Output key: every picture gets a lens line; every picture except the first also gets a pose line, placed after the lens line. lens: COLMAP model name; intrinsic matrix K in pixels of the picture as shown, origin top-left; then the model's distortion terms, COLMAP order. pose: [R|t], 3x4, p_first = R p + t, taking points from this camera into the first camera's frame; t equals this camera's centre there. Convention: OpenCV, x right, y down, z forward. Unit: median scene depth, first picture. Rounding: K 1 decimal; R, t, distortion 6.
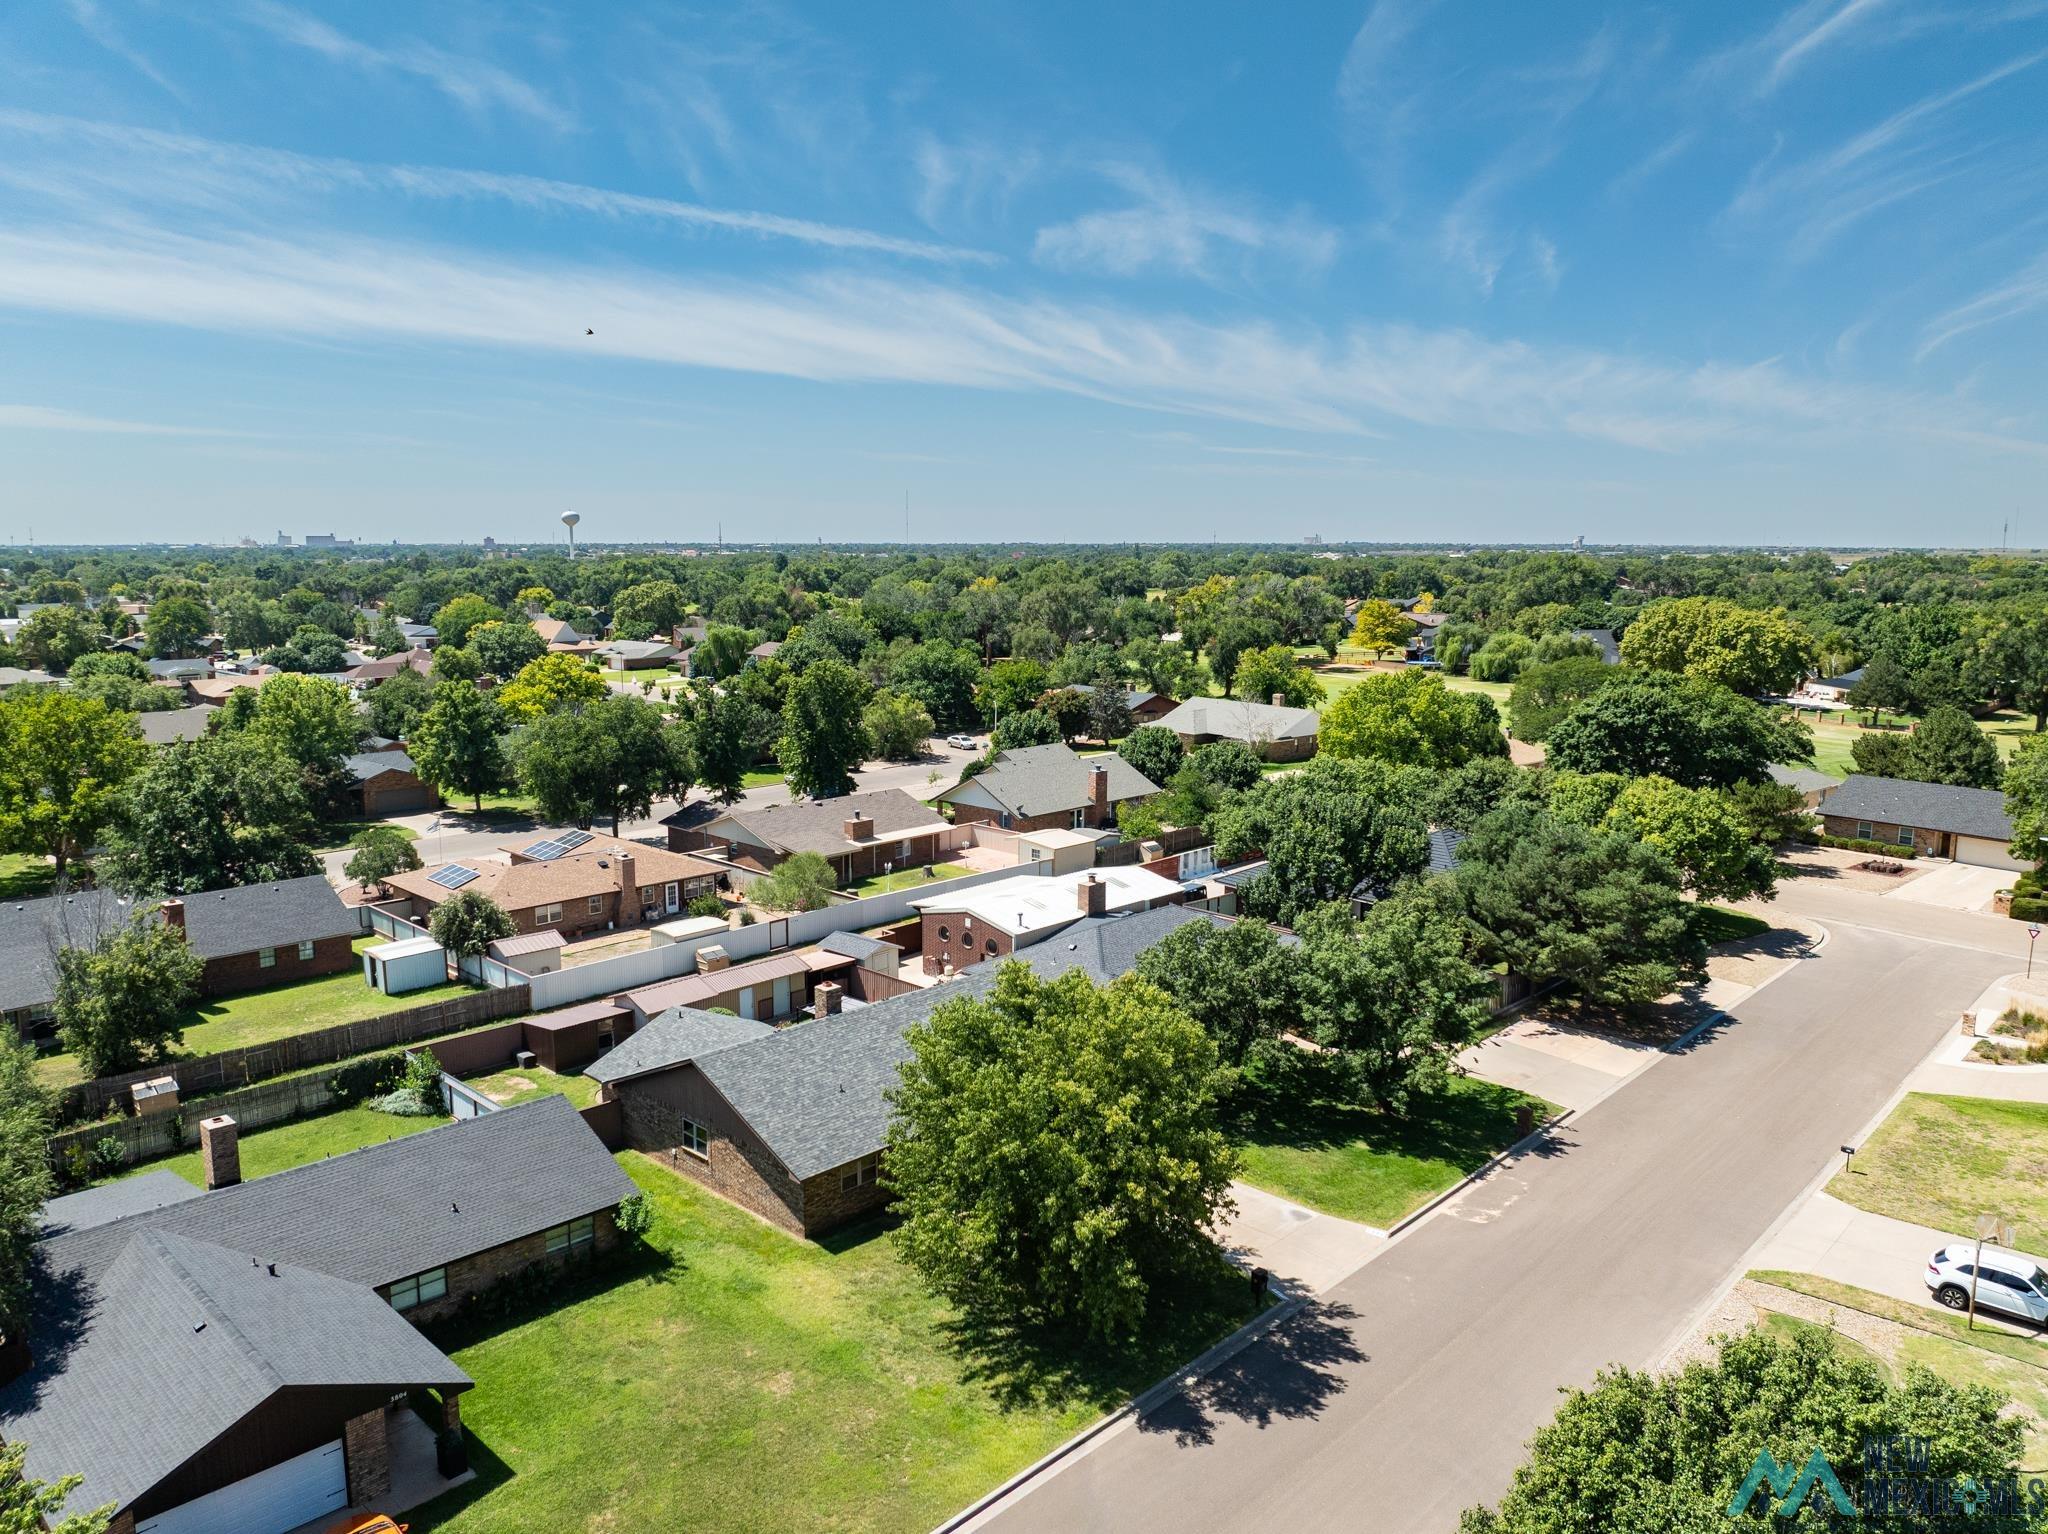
lens RADIAL K [[1465.1, 0, 1018.6], [0, 1465.1, 766.9], [0, 0, 1]] dist [-0.040906, 0.010803]
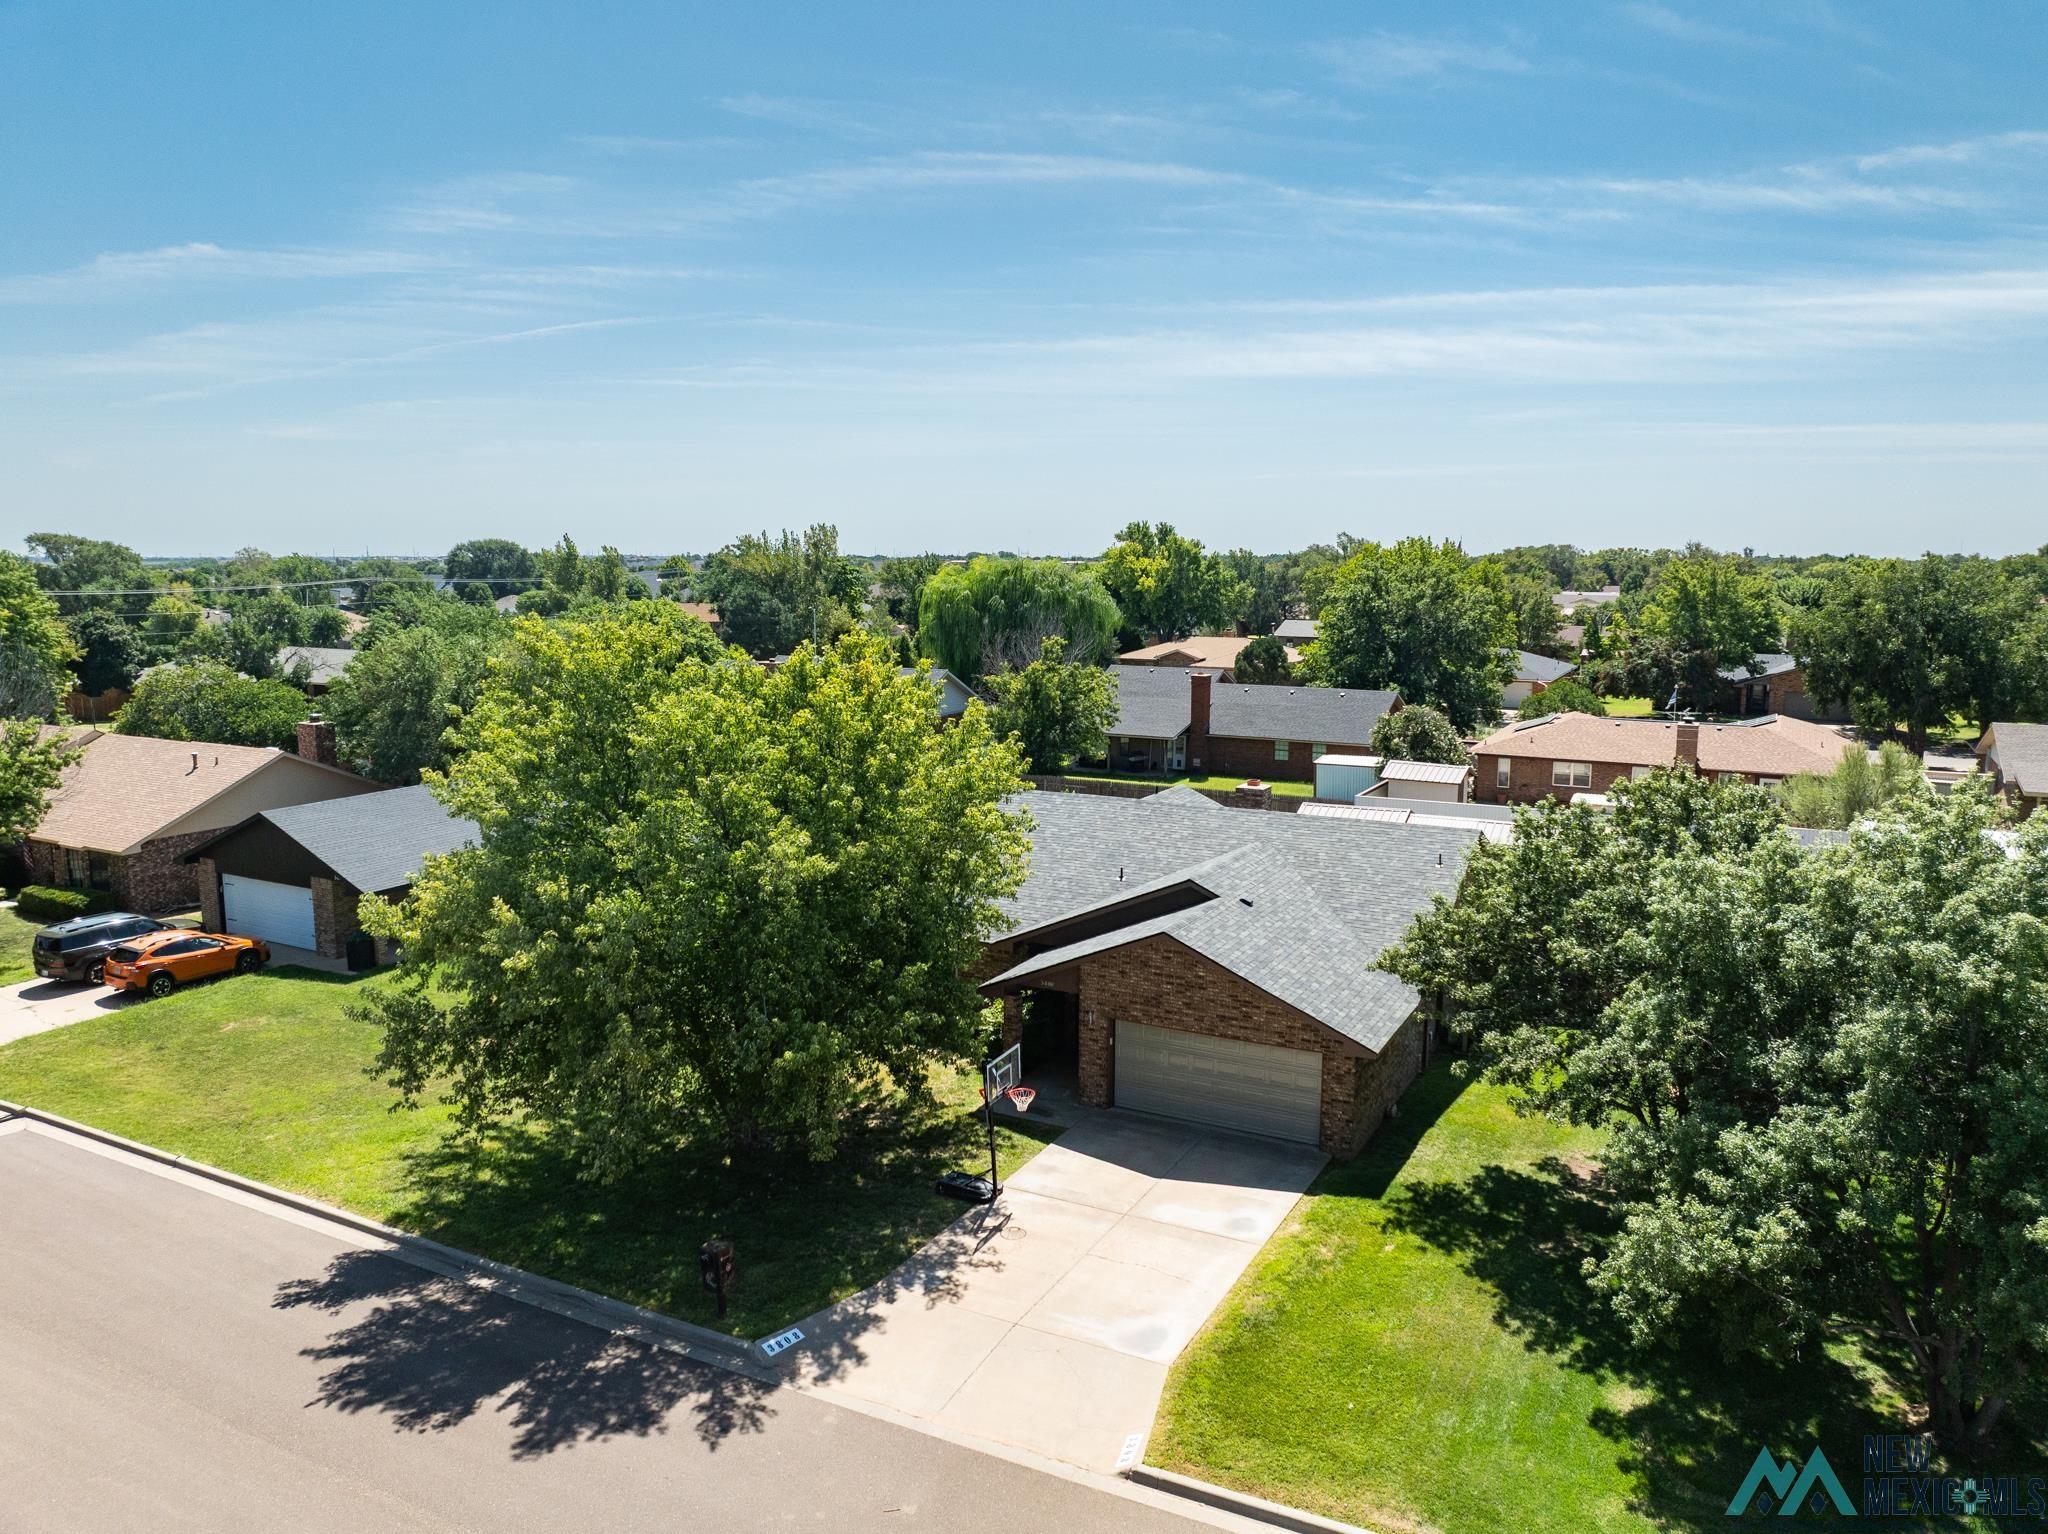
lens RADIAL K [[1449.0, 0, 1029.0], [0, 1449.0, 766.1], [0, 0, 1]] dist [-0.037215, -0.000275]
pose [[0.270405, 0.136314, -0.953047, 0.368253], [-0.148623, 0.983969, 0.098569, 0.068694], [0.951206, 0.114992, 0.286330, 0.539566]]
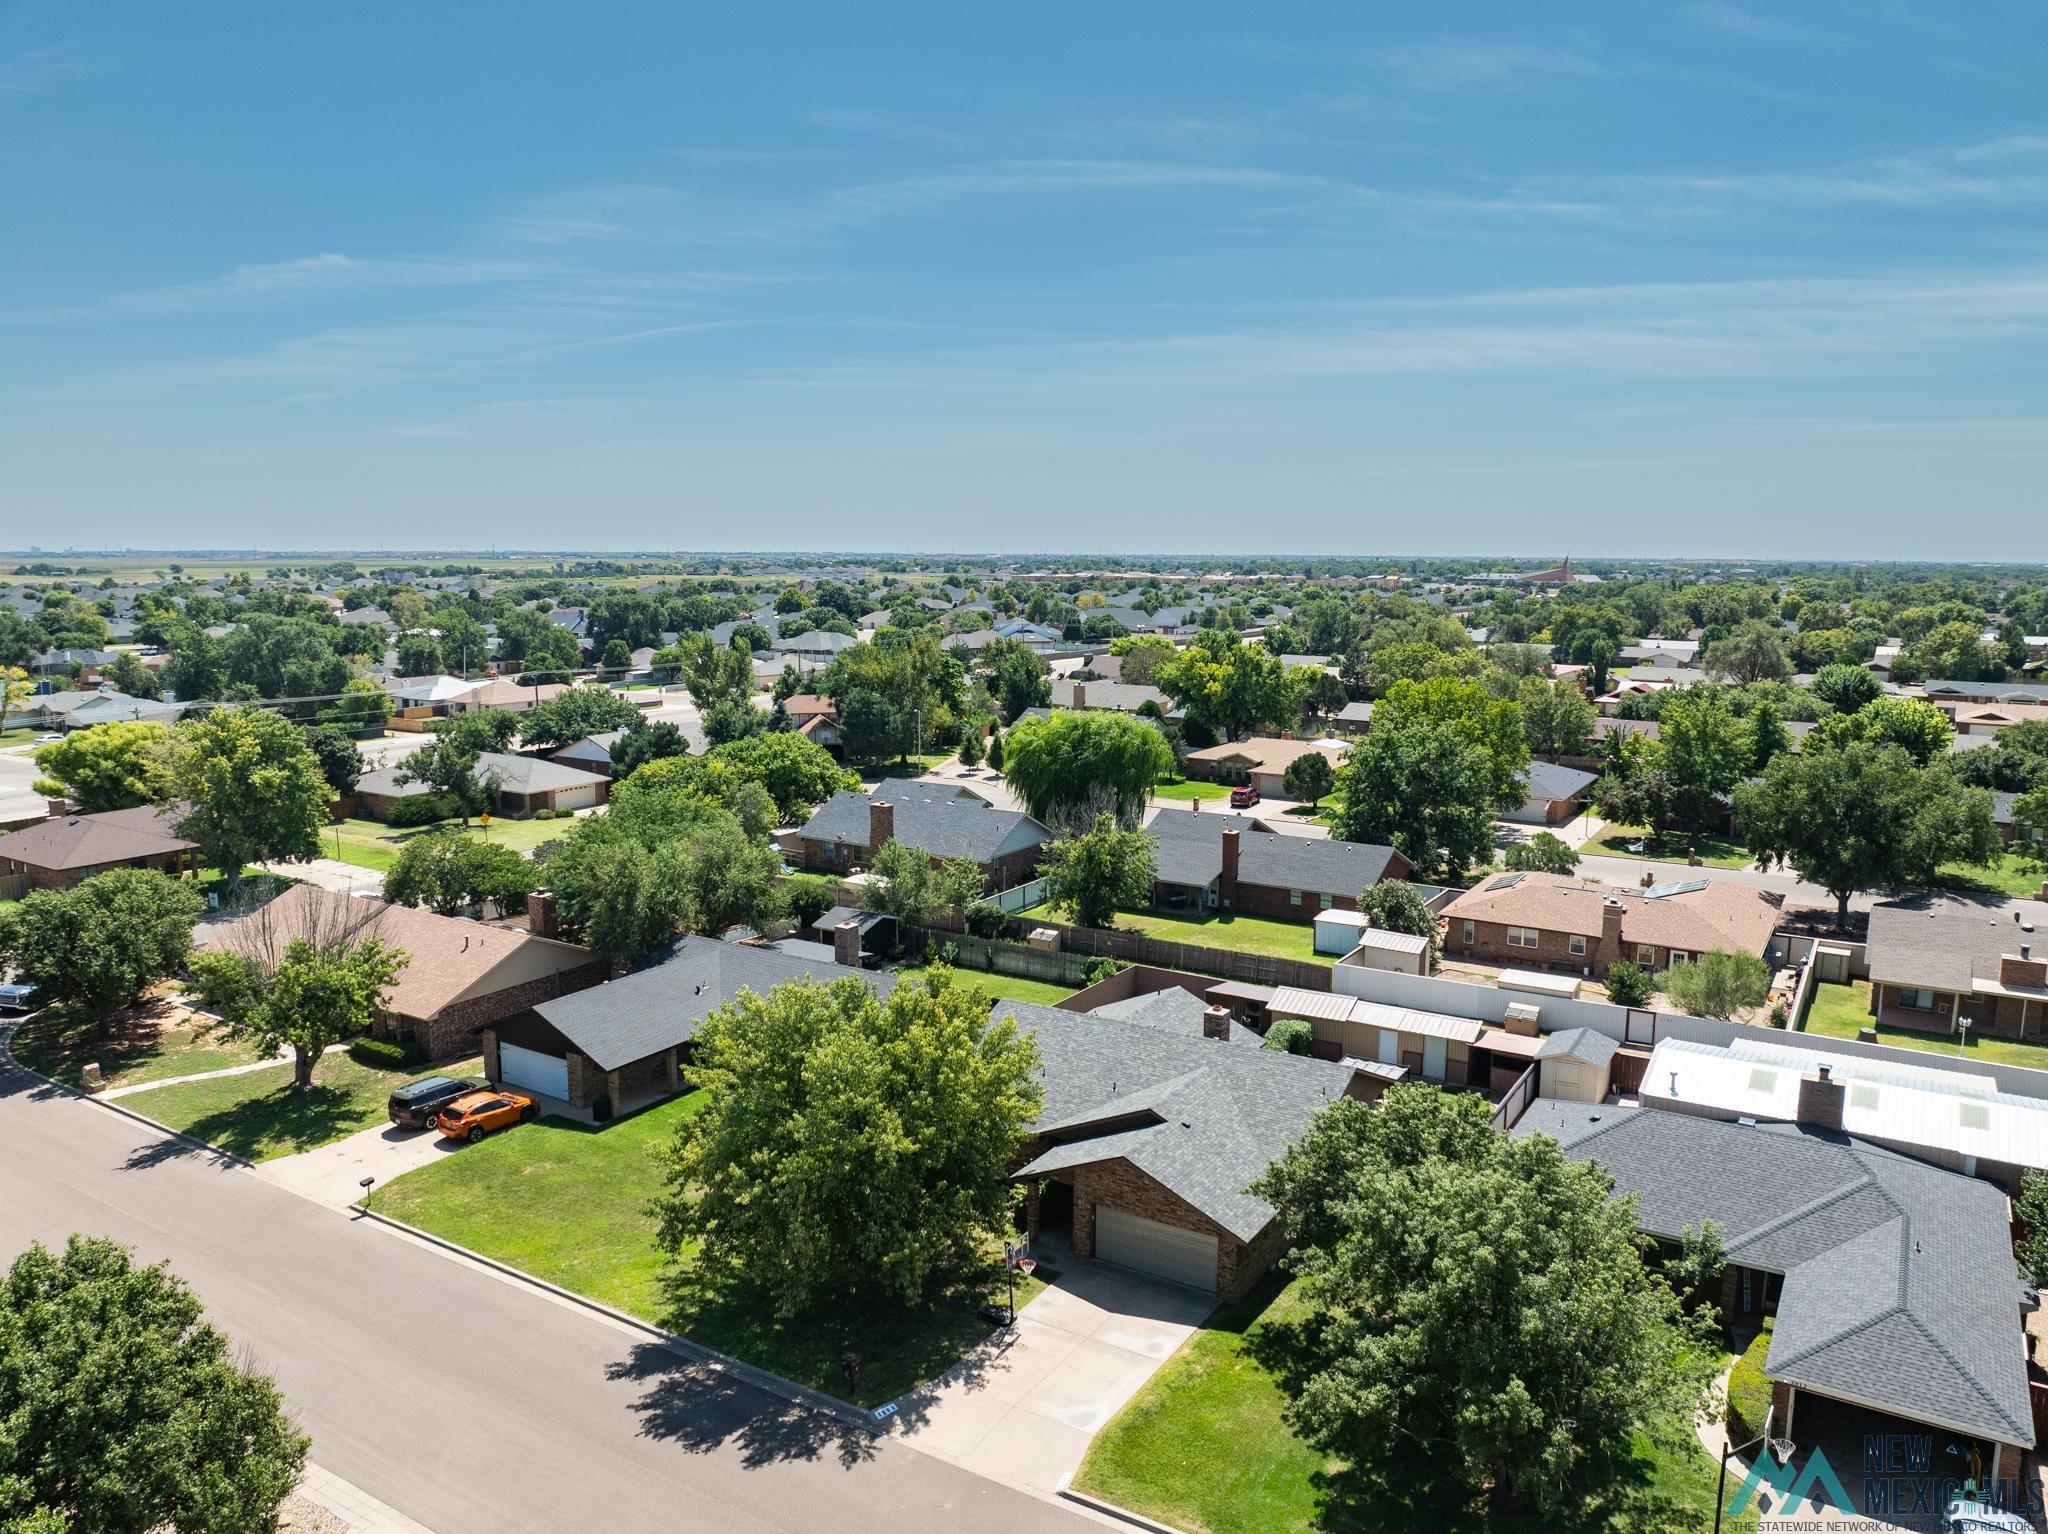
lens RADIAL K [[1449.0, 0, 1029.0], [0, 1449.0, 766.1], [0, 0, 1]] dist [-0.037215, -0.000275]
pose [[0.198444, 0.141398, -0.969859, 0.573101], [-0.153614, 0.981796, 0.111707, -0.073671], [0.967999, 0.126816, 0.216552, 0.497516]]
